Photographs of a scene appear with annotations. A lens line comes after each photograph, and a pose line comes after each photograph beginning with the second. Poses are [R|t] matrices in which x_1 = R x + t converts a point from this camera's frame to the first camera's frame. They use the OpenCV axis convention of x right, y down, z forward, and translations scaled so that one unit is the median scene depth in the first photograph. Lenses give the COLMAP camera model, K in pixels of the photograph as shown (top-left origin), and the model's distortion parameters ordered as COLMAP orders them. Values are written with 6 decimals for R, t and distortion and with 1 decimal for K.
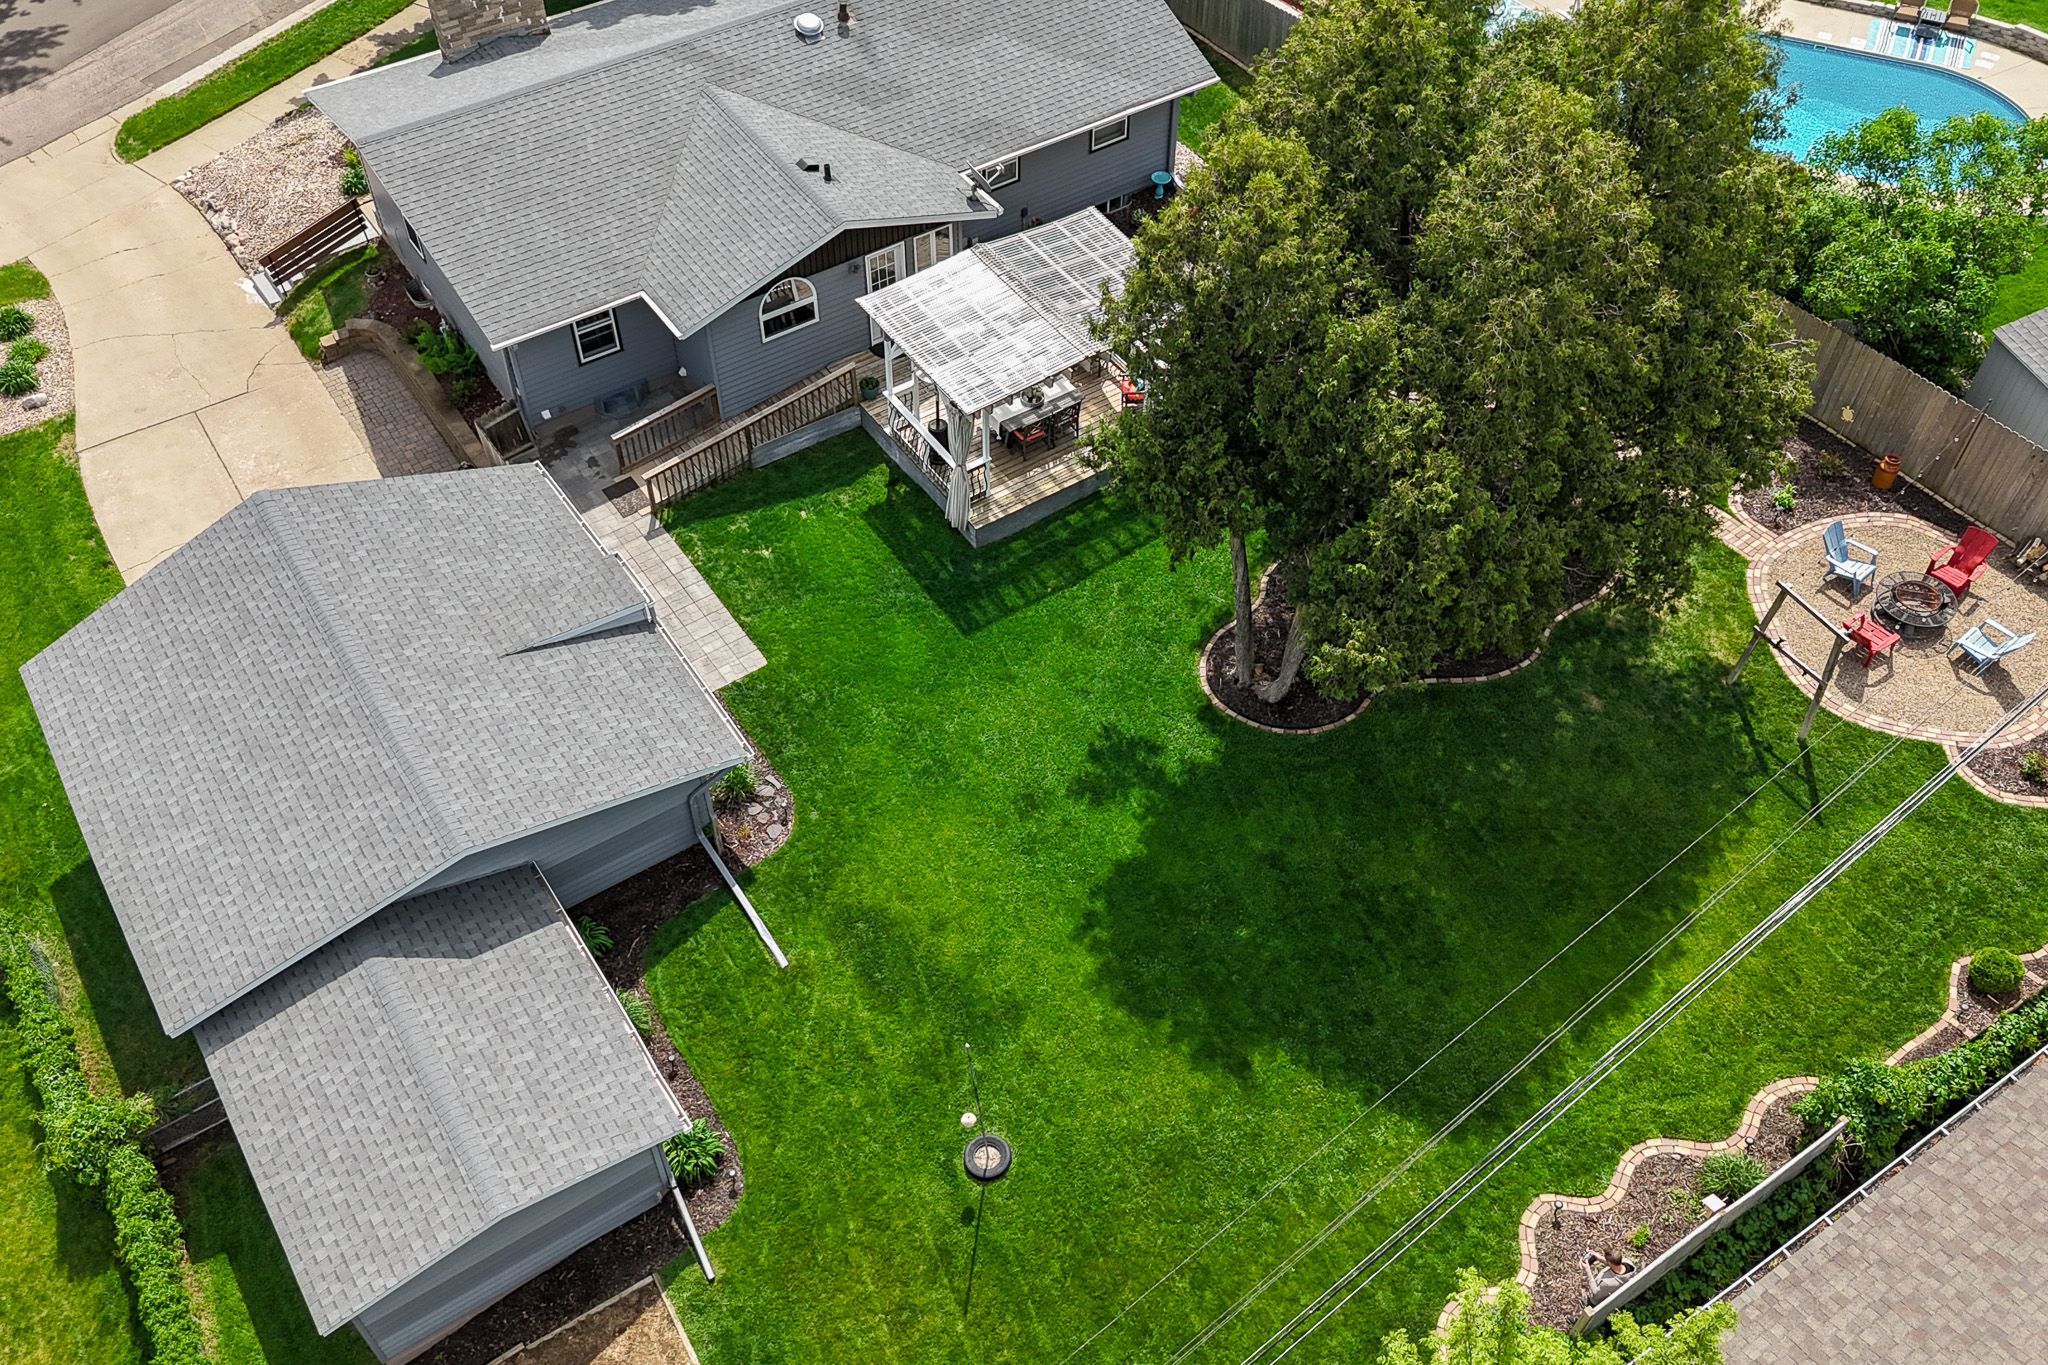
lens RADIAL K [[1817.6, 0, 974.9], [0, 1817.6, 688.6], [0, 0, 1]] dist [0.075412, -0.090221]
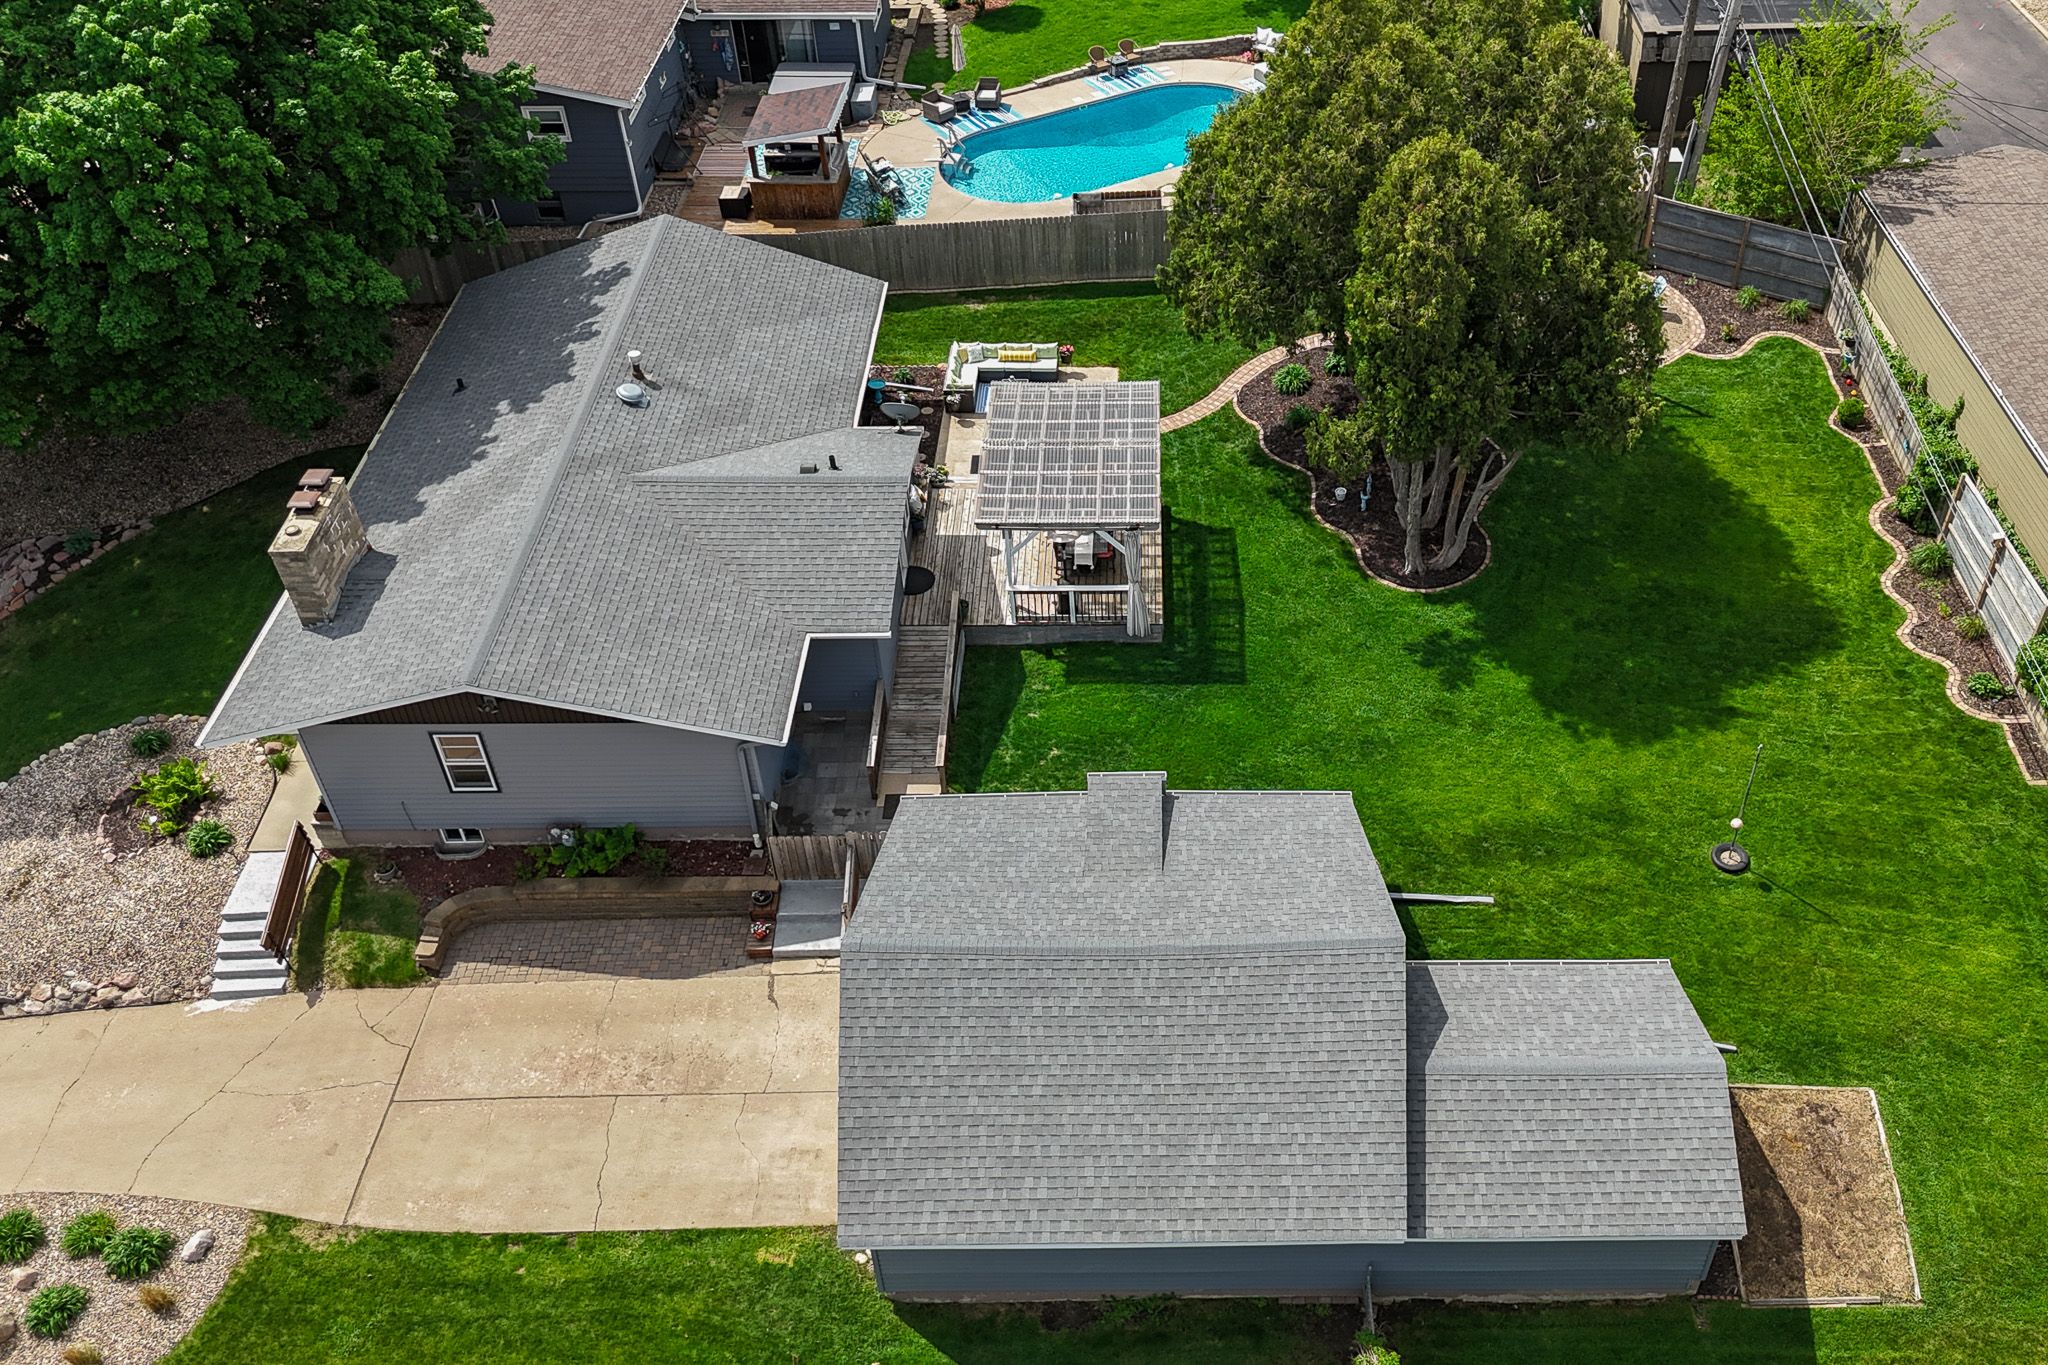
lens RADIAL K [[1799.5, 0, 1157.5], [0, 1799.5, 683.8], [0, 0, 1]] dist [0.119023, -0.158933]
pose [[0.534279, -0.548478, 0.643209, -0.746972], [0.633449, 0.763623, 0.124986, -0.200585], [-0.559722, 0.340663, 0.755421, 0.144736]]
